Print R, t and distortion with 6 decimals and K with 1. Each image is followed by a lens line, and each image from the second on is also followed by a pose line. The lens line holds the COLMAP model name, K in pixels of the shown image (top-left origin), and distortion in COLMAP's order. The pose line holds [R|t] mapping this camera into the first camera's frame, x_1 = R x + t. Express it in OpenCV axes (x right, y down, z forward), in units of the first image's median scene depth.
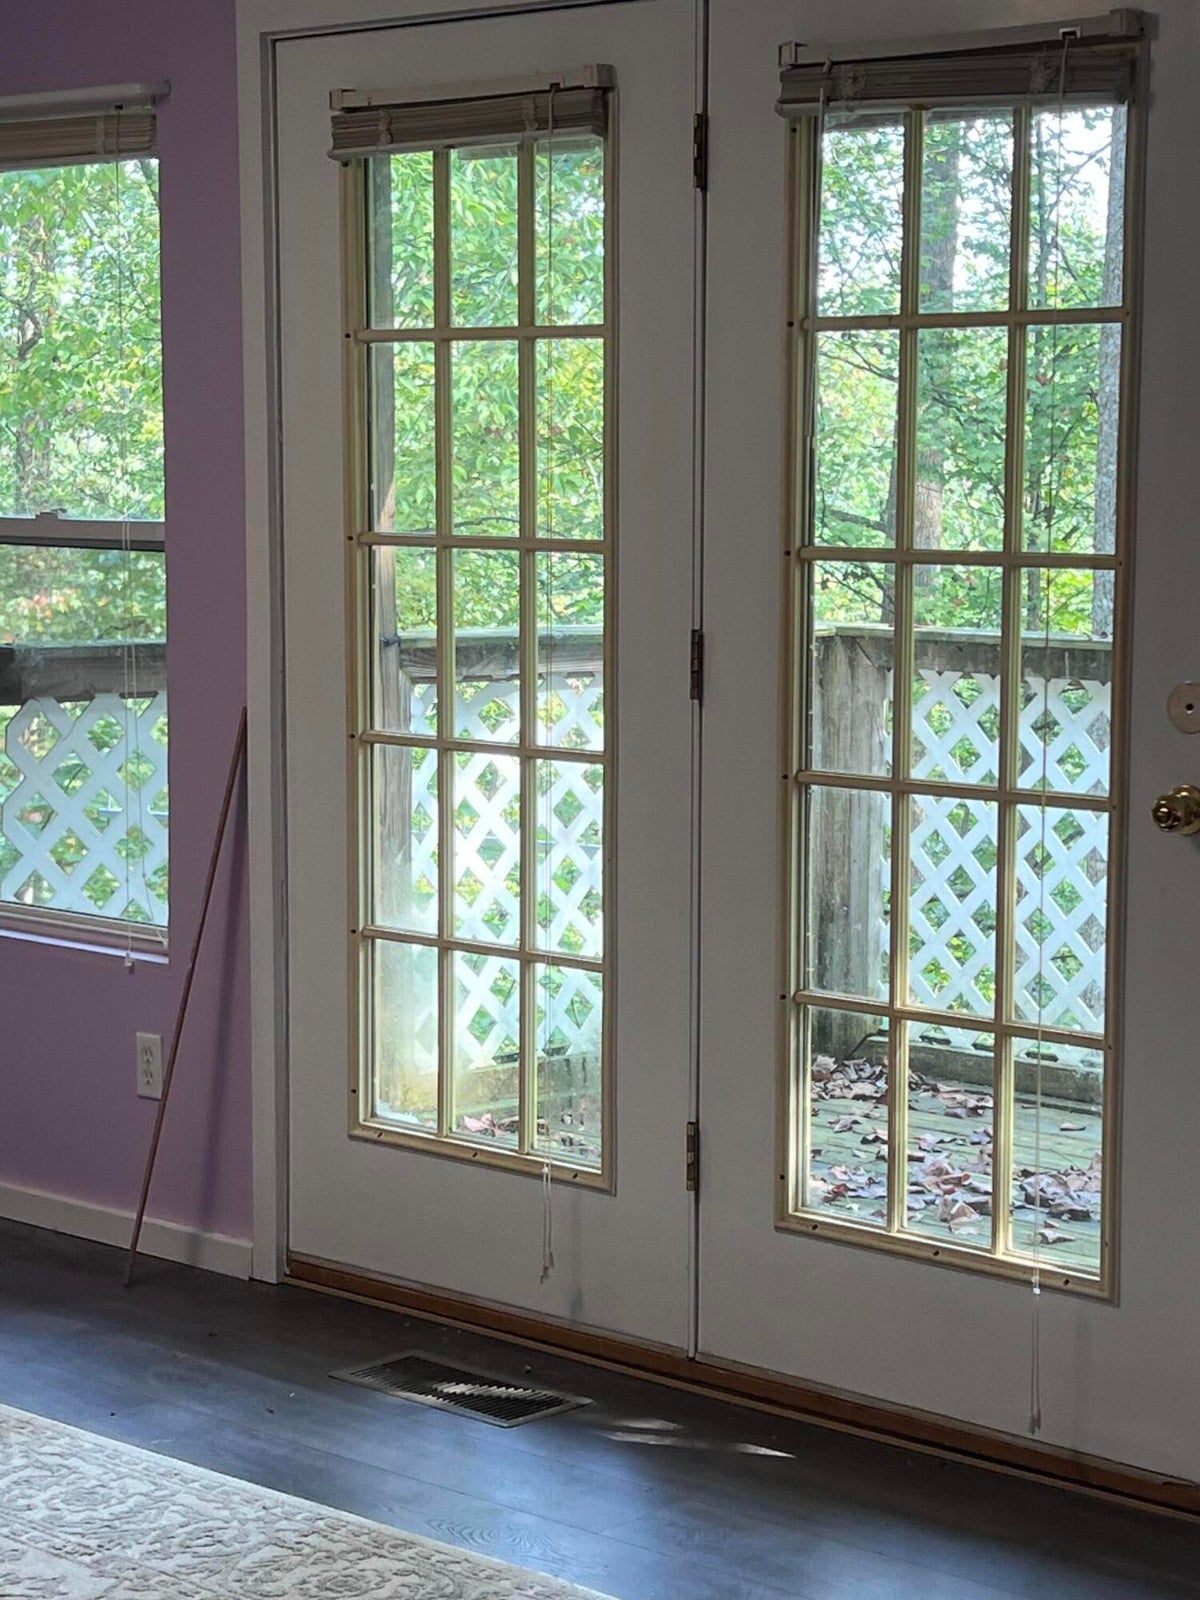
lens RADIAL K [[3351.5, 0, 600.2], [0, 3351.5, 799.4], [0, 0, 1]] dist [0.163605, 0.000000]
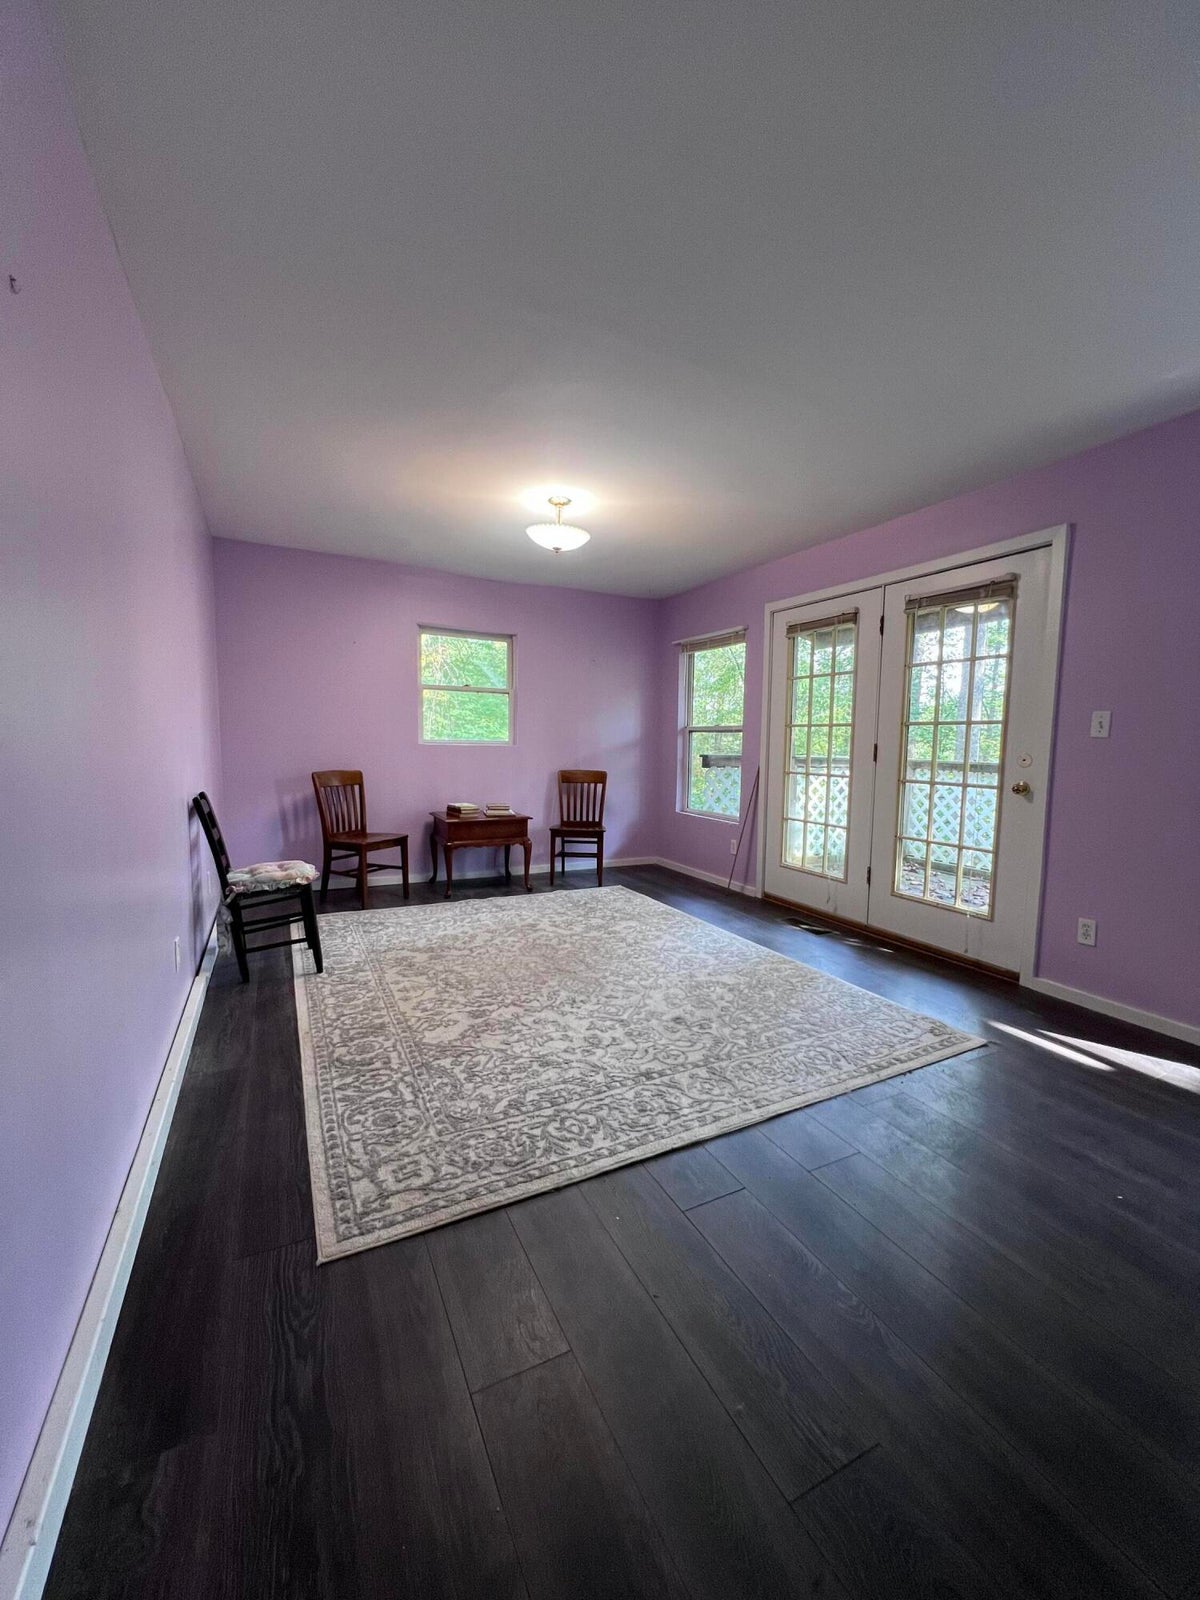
lens RADIAL K [[640.1, 0, 597.5], [0, 640.1, 796.5], [0, 0, 1]] dist [-0.003408, -0.000134]
pose [[0.938087, 0.039603, -0.344127, -0.016720], [-0.046966, 0.998811, -0.013085, 0.035971], [0.343200, 0.028437, 0.938832, 0.162225]]
